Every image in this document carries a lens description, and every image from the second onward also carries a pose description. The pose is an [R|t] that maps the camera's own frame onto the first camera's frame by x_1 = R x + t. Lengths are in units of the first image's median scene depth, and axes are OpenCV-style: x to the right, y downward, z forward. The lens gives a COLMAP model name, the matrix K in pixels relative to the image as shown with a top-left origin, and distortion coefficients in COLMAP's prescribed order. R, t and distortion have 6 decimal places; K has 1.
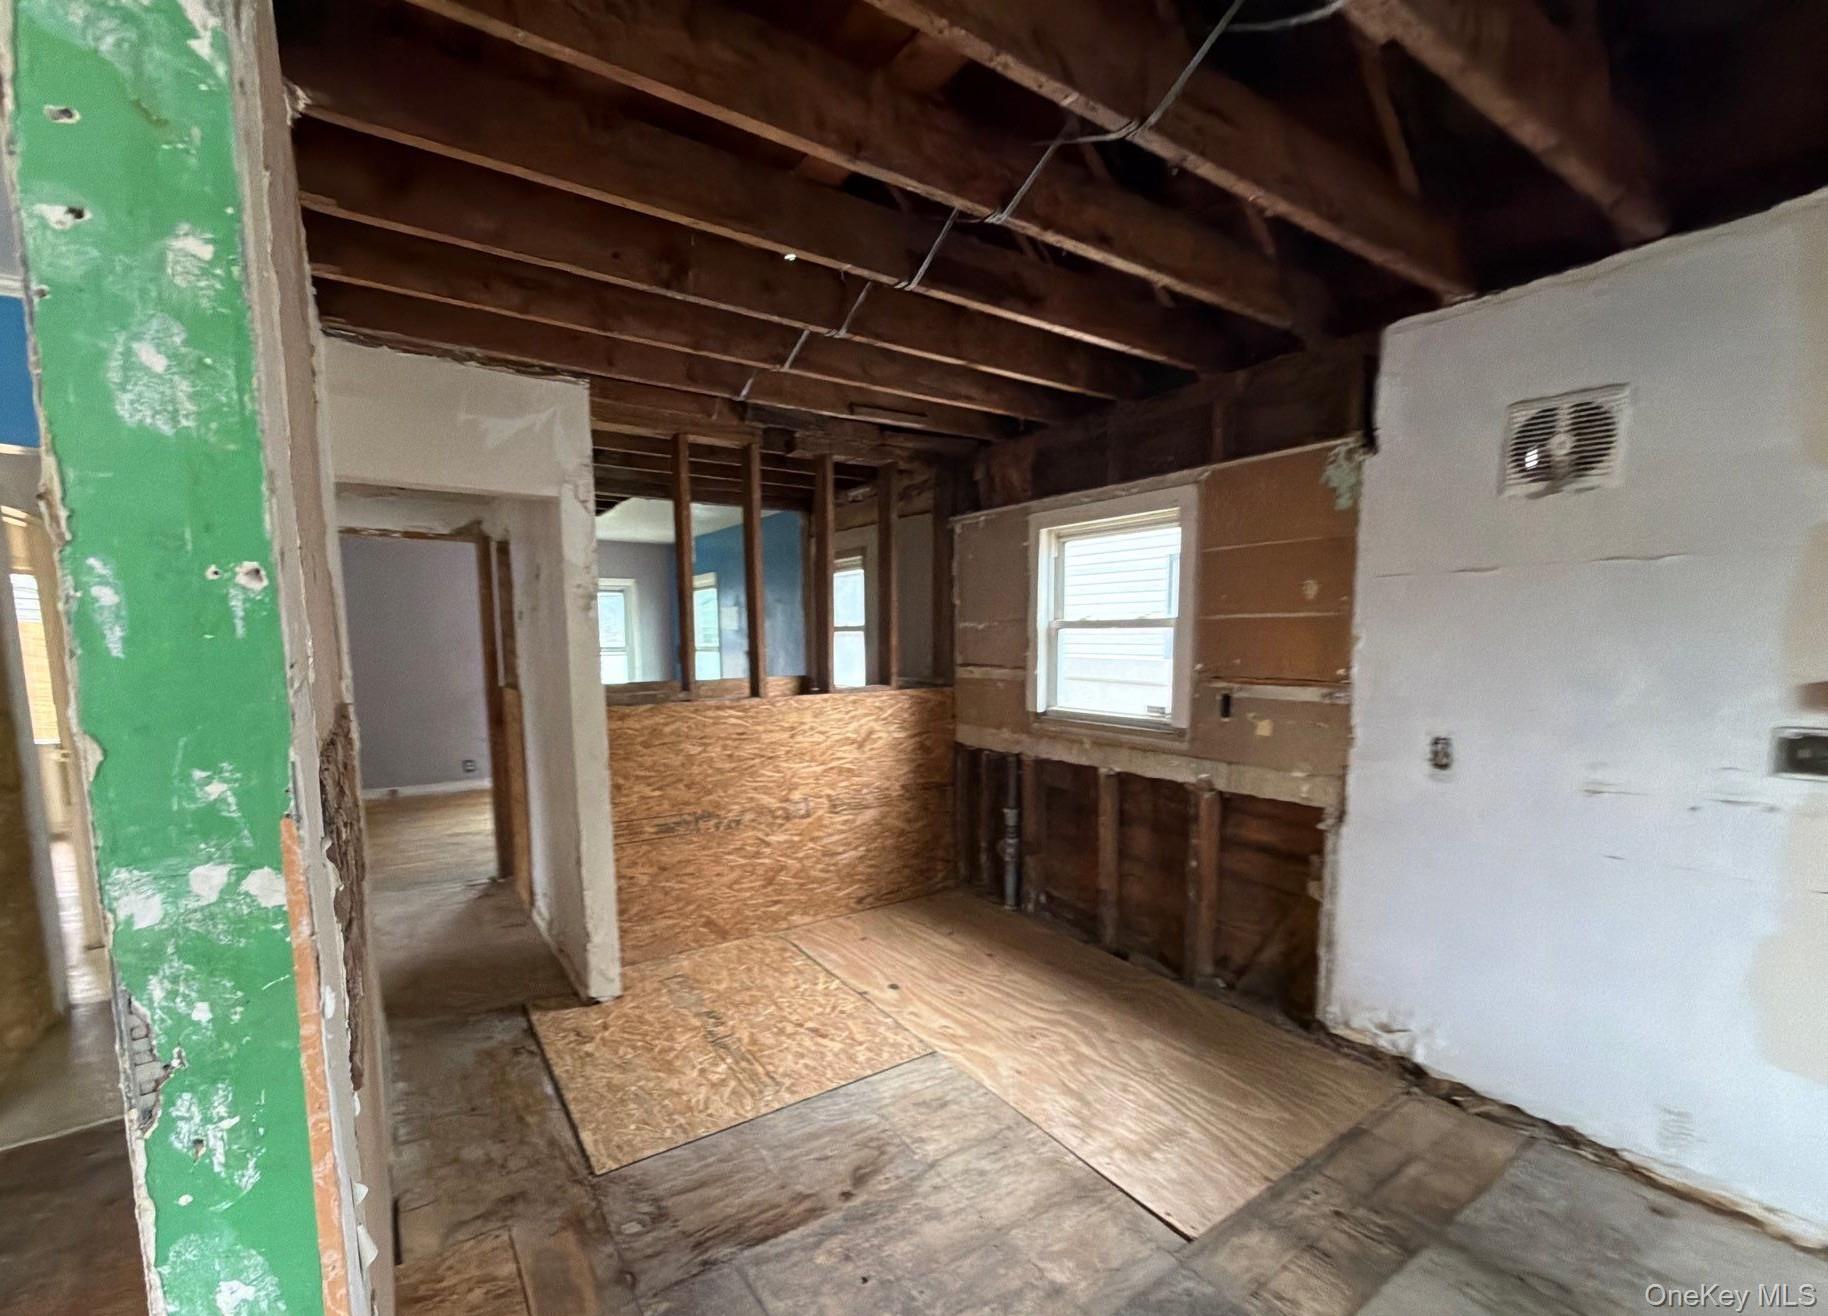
lens RADIAL K [[769.5, 0, 859.8], [0, 769.5, 716.6], [0, 0, 1]] dist [0.000856, 0.000372]
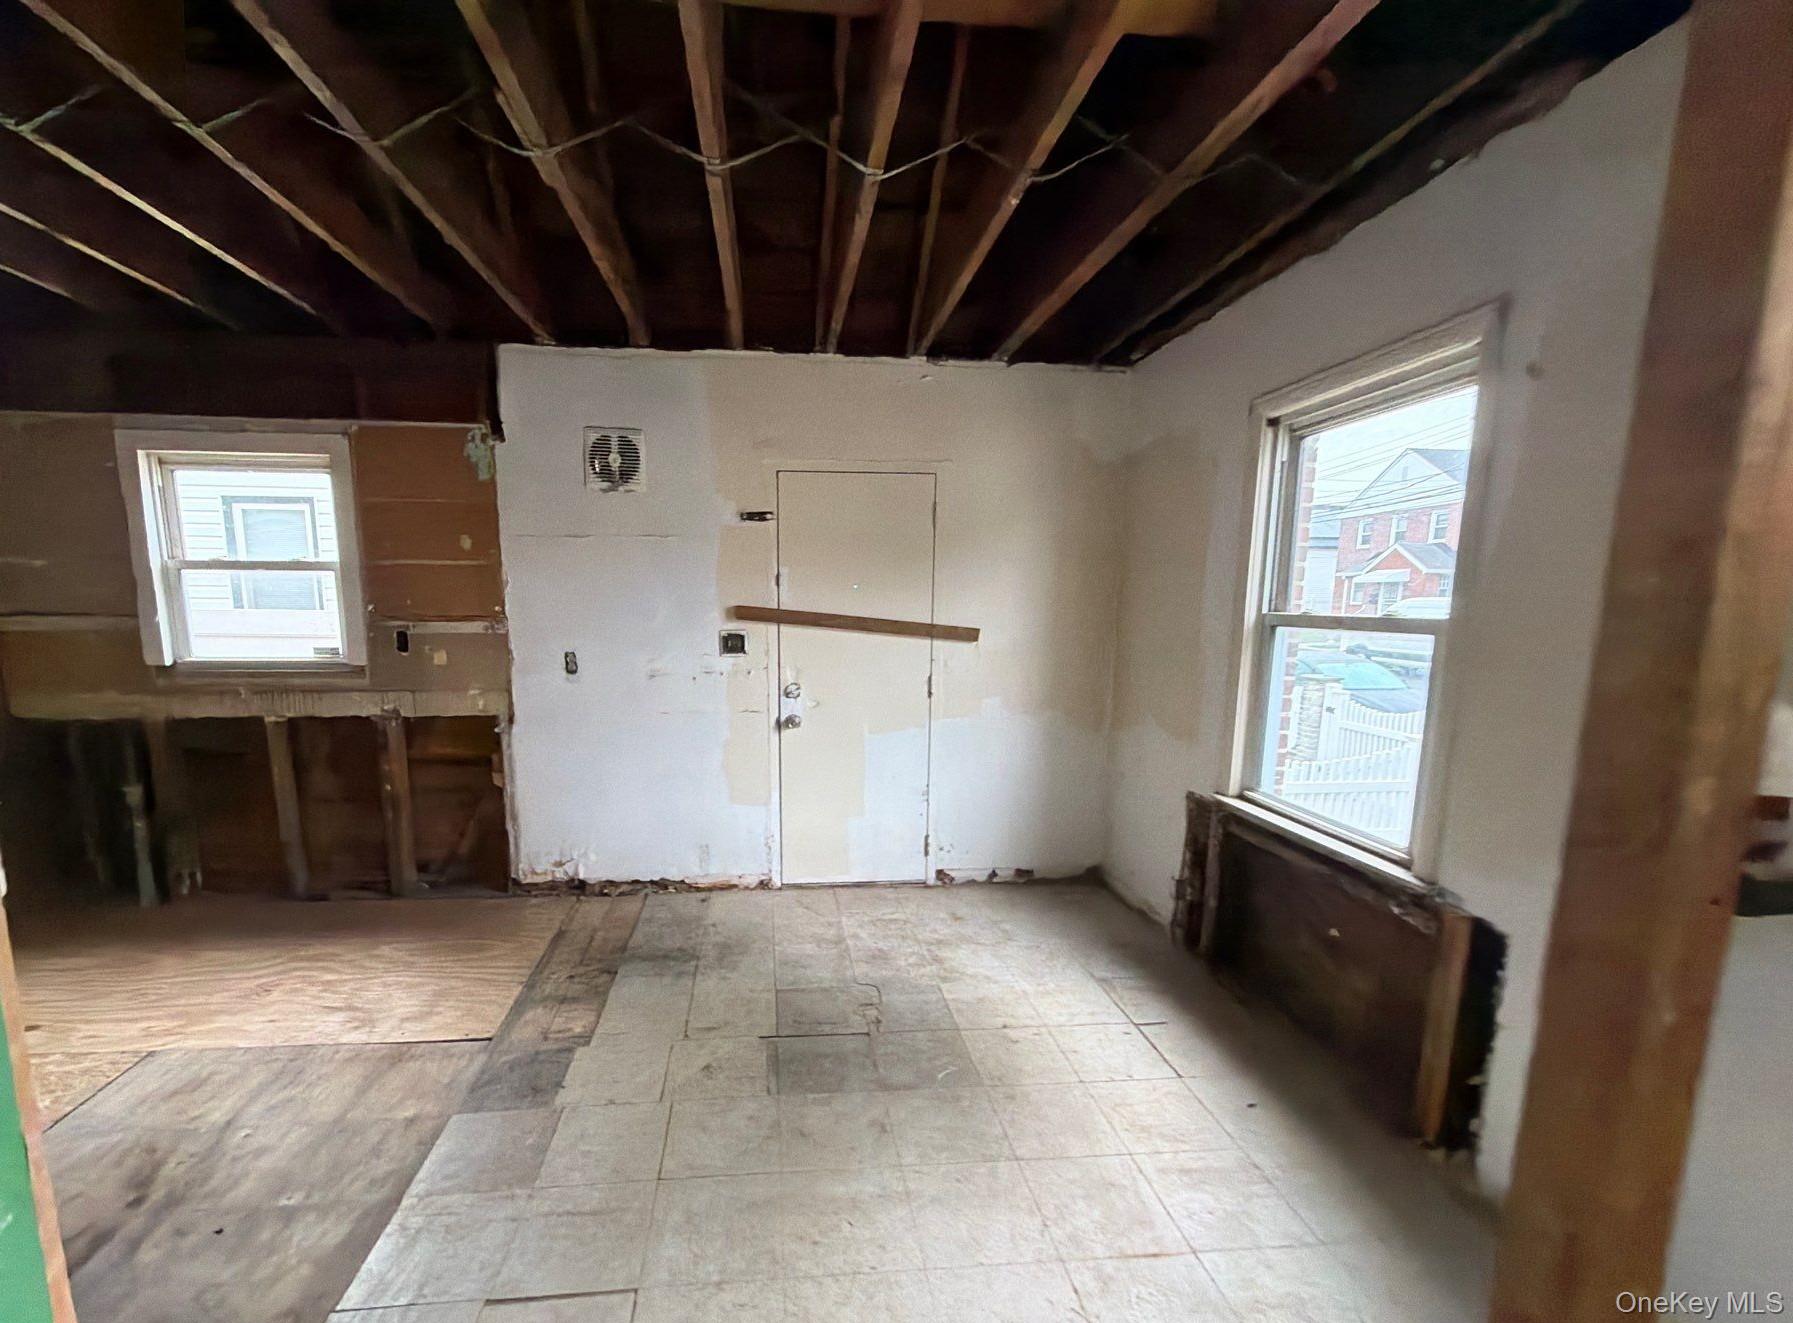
lens RADIAL K [[767.2, 0, 840.3], [0, 767.2, 719.4], [0, 0, 1]] dist [-0.002513, -0.000046]
pose [[0.455996, -0.132304, 0.880093, -0.257439], [0.083744, 0.990880, 0.105569, 0.036826], [-0.886033, 0.025563, 0.462917, -0.099054]]
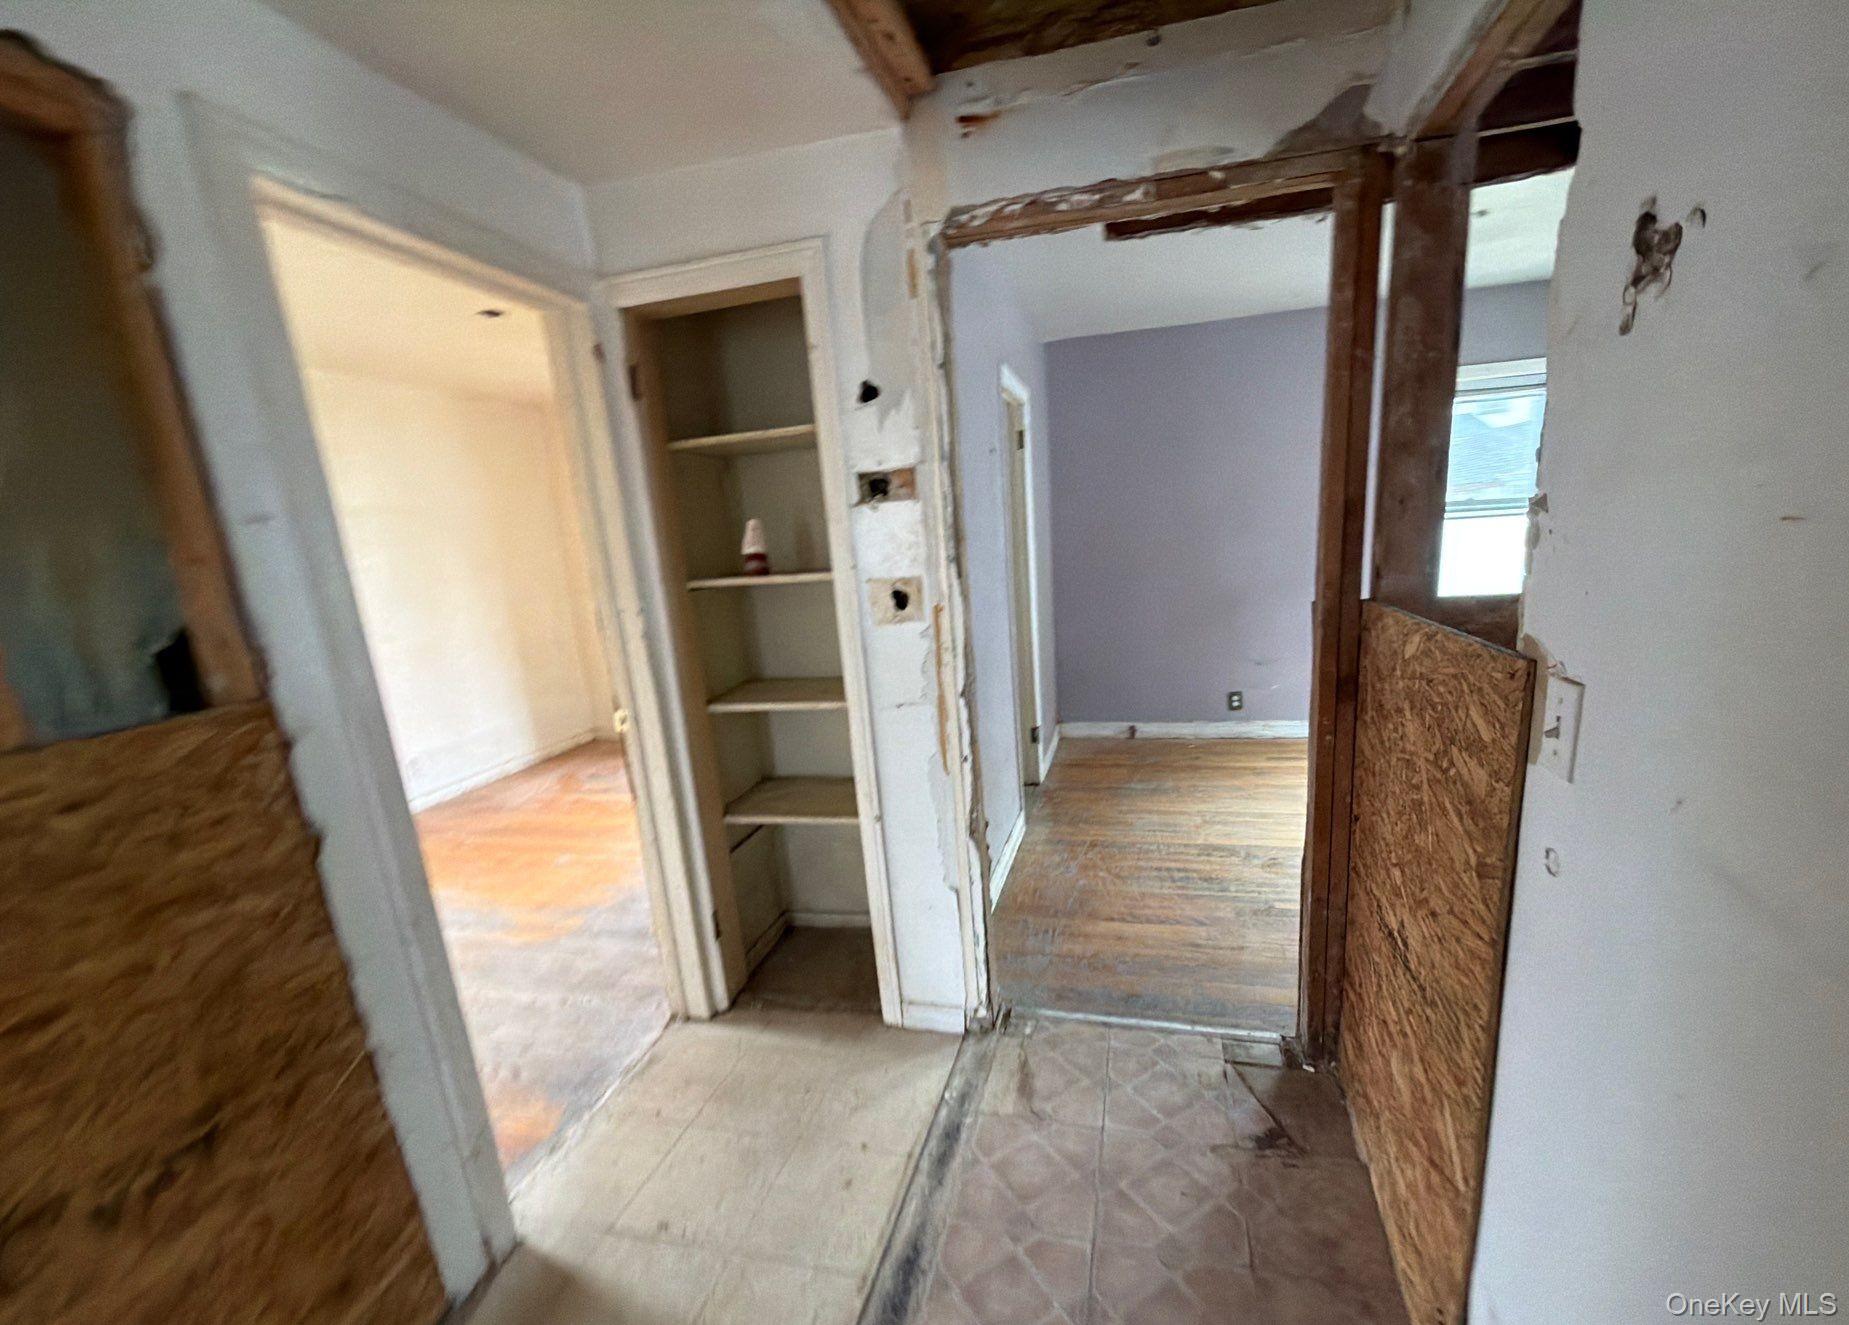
lens RADIAL K [[761.7, 0, 940.2], [0, 761.7, 723.3], [0, 0, 1]] dist [0.002612, -0.000184]
pose [[0.680157, 0.136725, -0.720203, -0.552771], [-0.015118, 0.984860, 0.172691, -0.068157], [0.732911, -0.106568, 0.671926, 0.996749]]
